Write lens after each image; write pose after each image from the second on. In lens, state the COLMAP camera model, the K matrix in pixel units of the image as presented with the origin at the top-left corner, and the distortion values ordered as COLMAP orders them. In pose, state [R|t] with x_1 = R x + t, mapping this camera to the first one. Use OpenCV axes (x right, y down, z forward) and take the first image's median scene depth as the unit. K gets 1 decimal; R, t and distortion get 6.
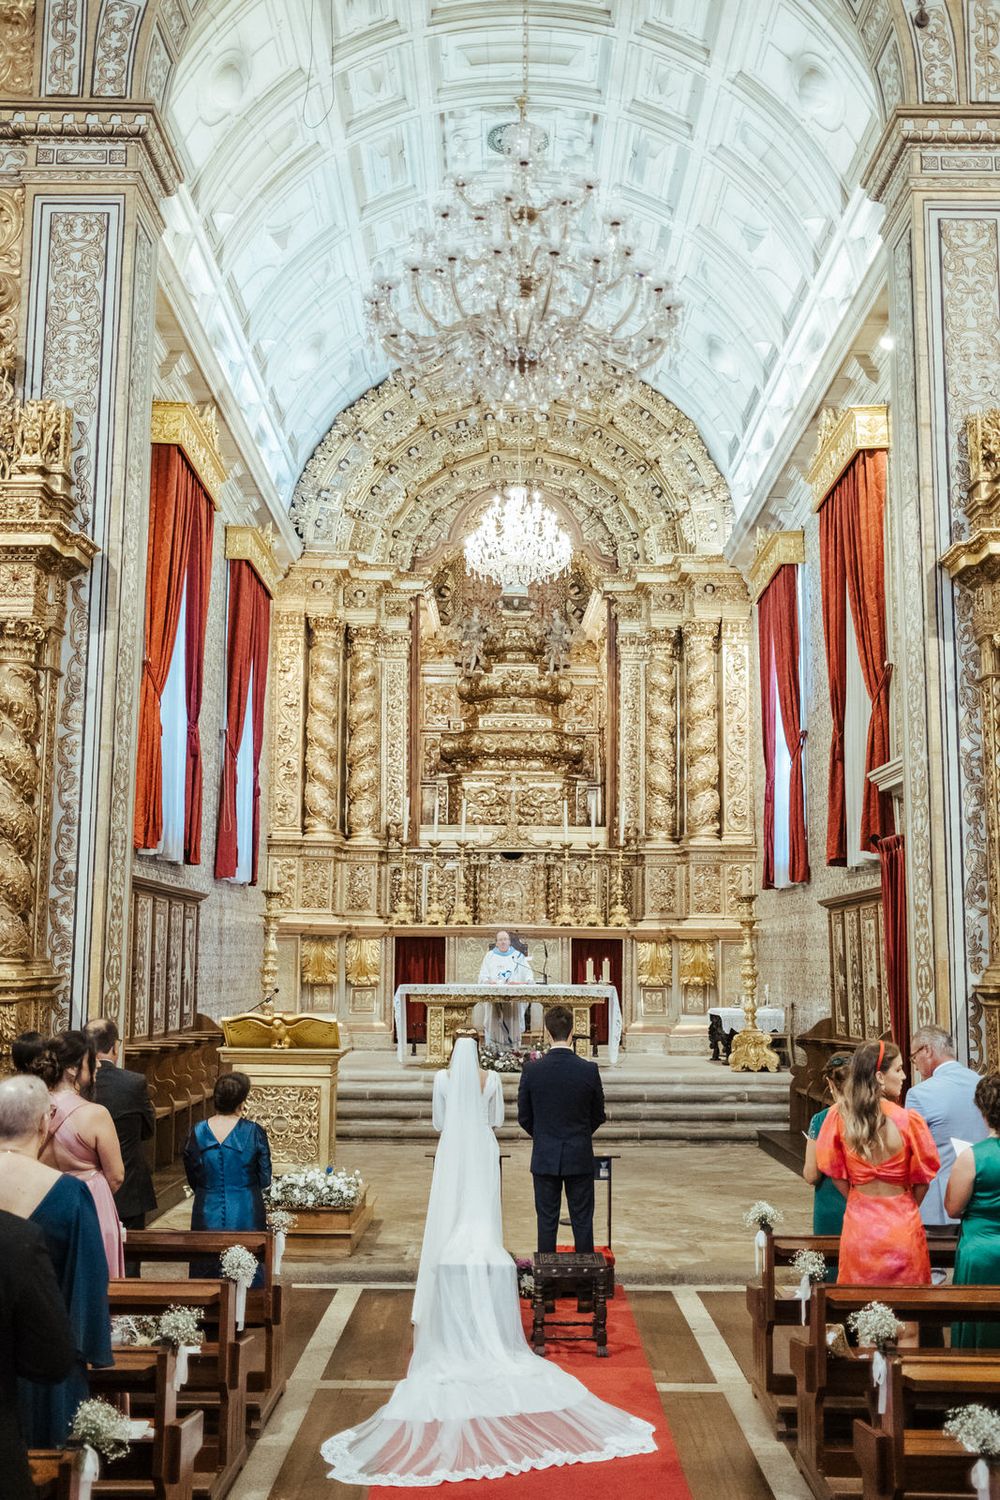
lens RADIAL K [[1490.7, 0, 500.0], [0, 1490.7, 750.0], [0, 0, 1]] dist [-0.071095, 0.155010]
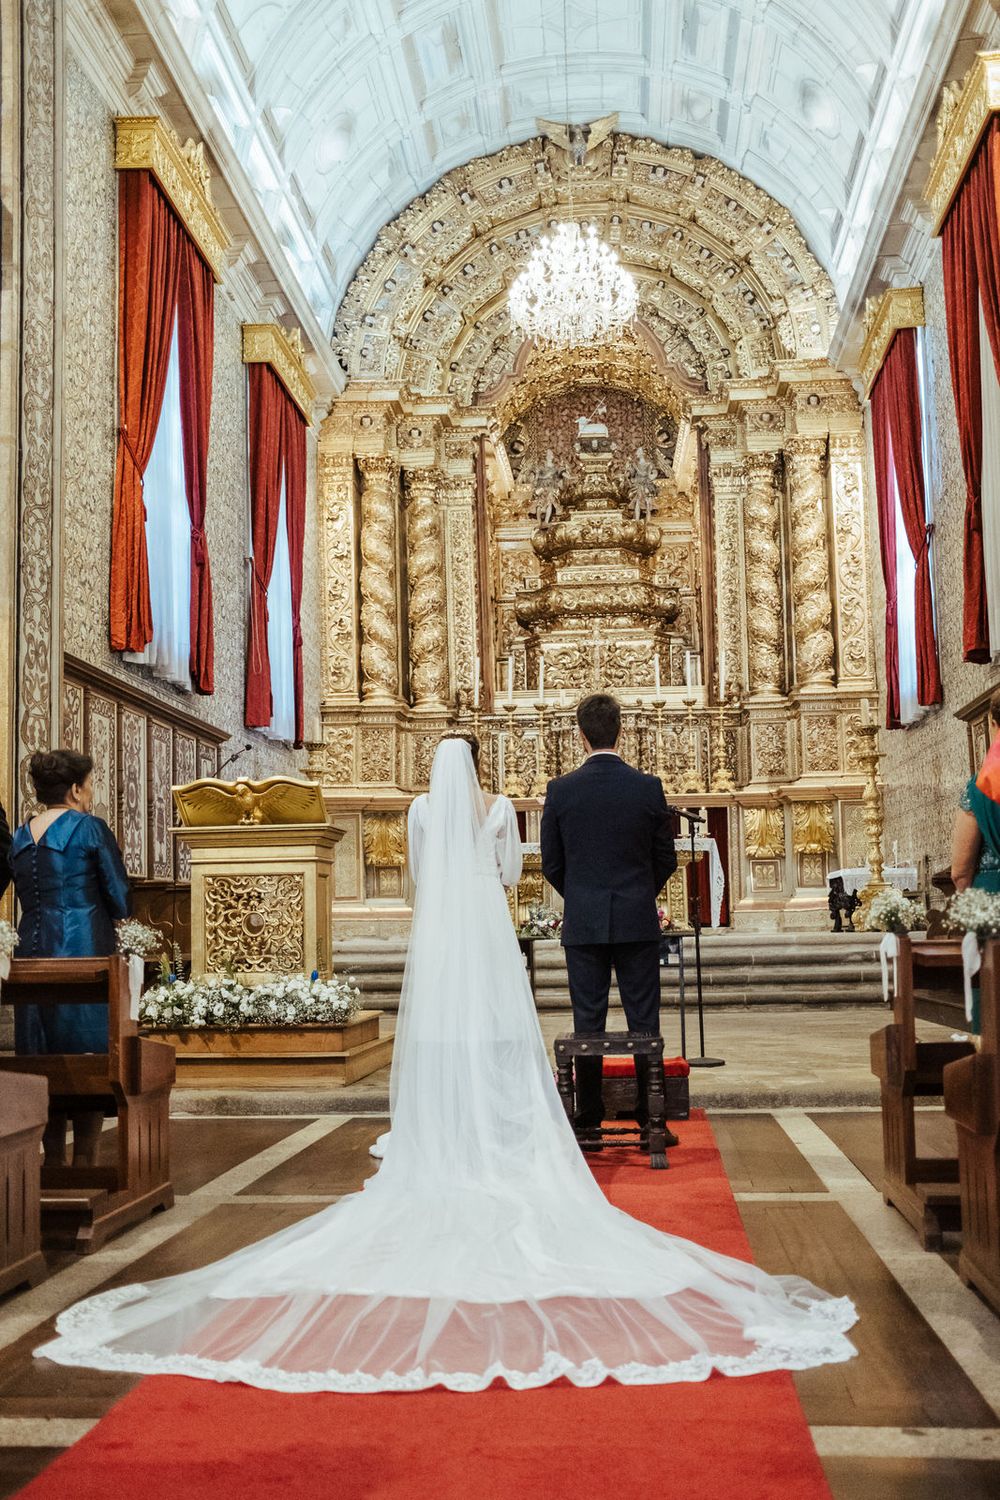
lens RADIAL K [[1500.9, 0, 488.1], [0, 1500.9, 777.5], [0, 0, 1]] dist [-0.036387, 0.030908]
pose [[0.995507, -0.037982, -0.086739, 0.019410], [0.041635, 0.998304, 0.040698, 0.067634], [0.085046, -0.044127, 0.995399, 0.107833]]
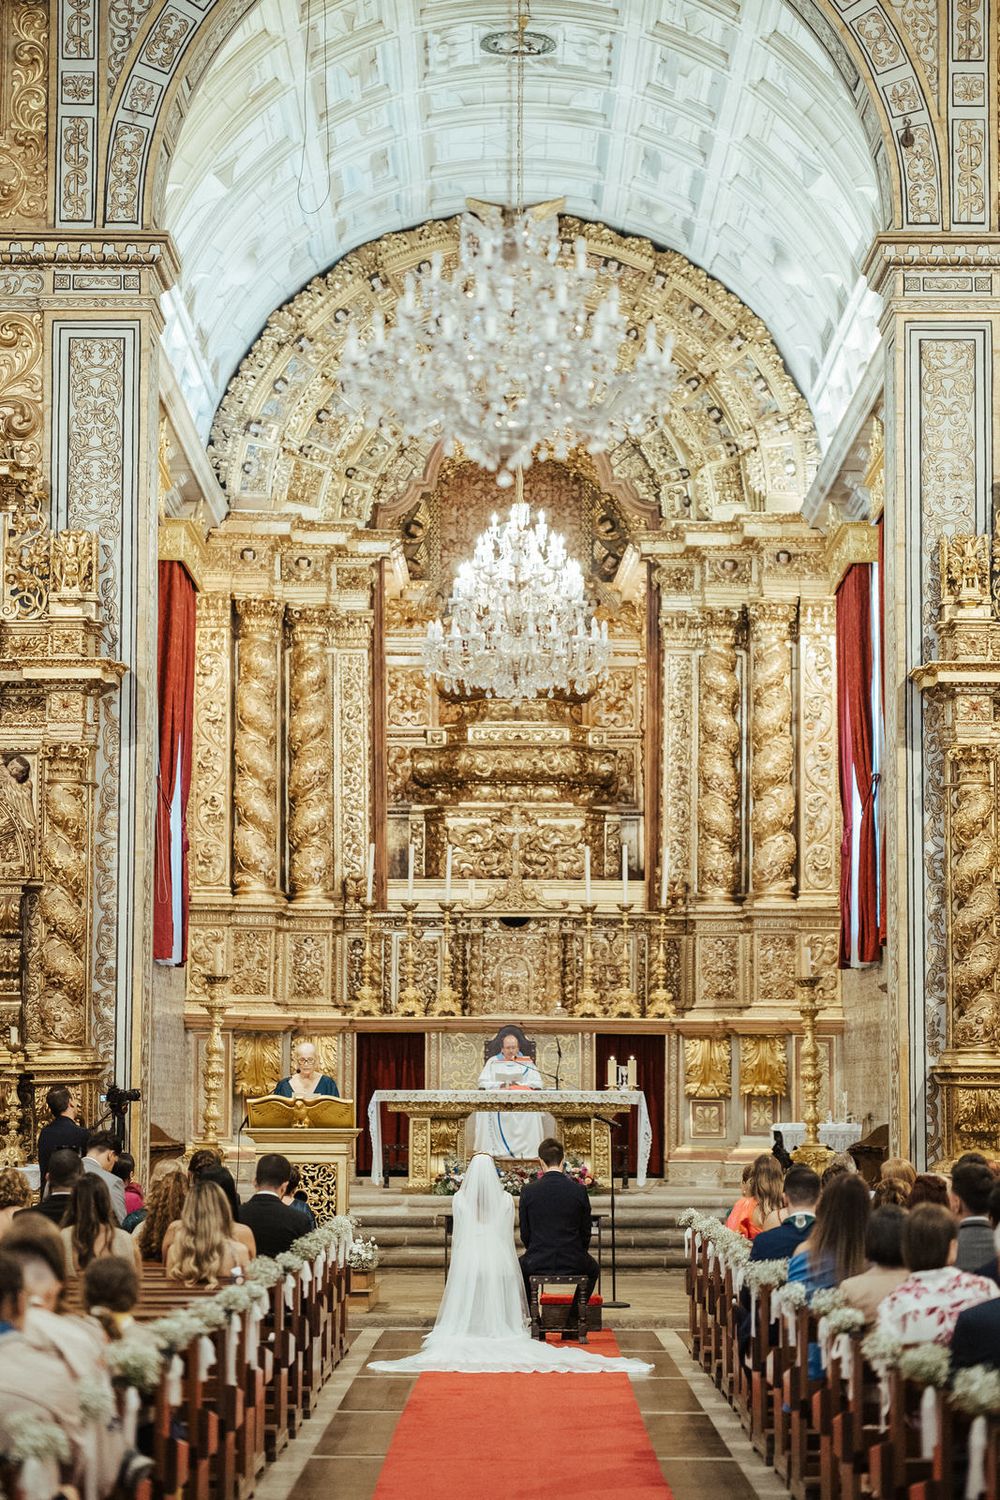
lens RADIAL K [[3347.1, 0, 484.0], [0, 3347.1, 775.2], [0, 0, 1]] dist [0.065377, -0.004674]
pose [[0.999989, -0.004273, -0.002125, -0.003274], [0.004361, 0.999046, 0.043456, -0.073673], [0.001937, -0.043464, 0.999053, -0.650007]]
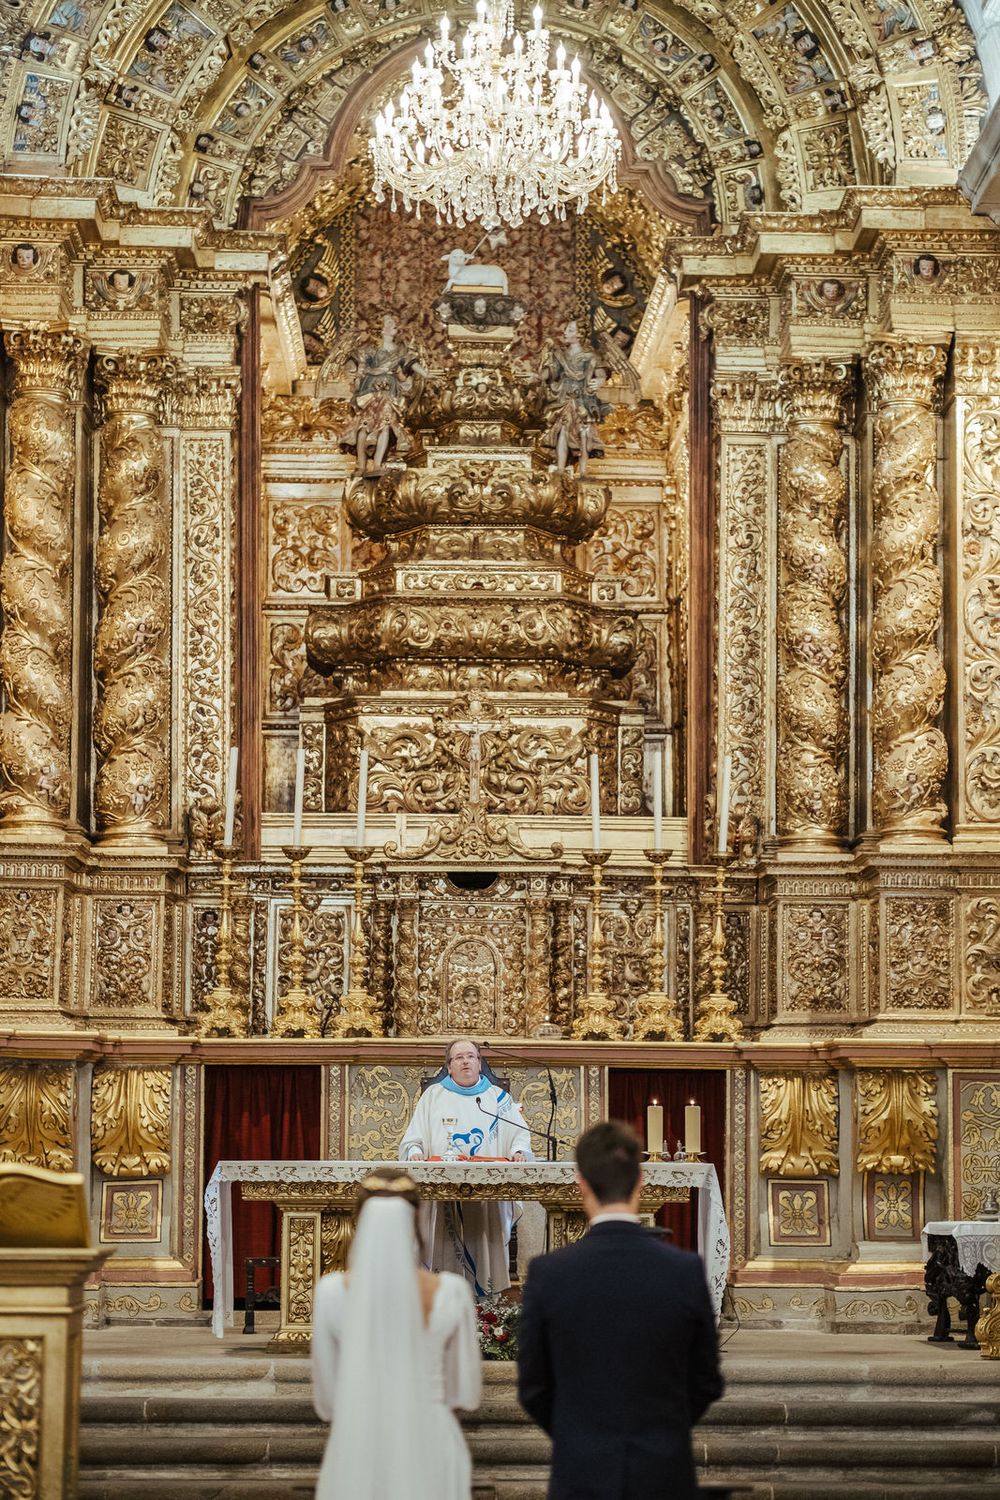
lens RADIAL K [[3347.1, 0, 484.0], [0, 3347.1, 775.2], [0, 0, 1]] dist [0.065377, -0.004674]
pose [[0.999865, -0.000527, 0.016451, -0.004807], [0.000212, 0.999816, 0.019163, 0.021496], [-0.016458, -0.019157, 0.999681, 0.018047]]
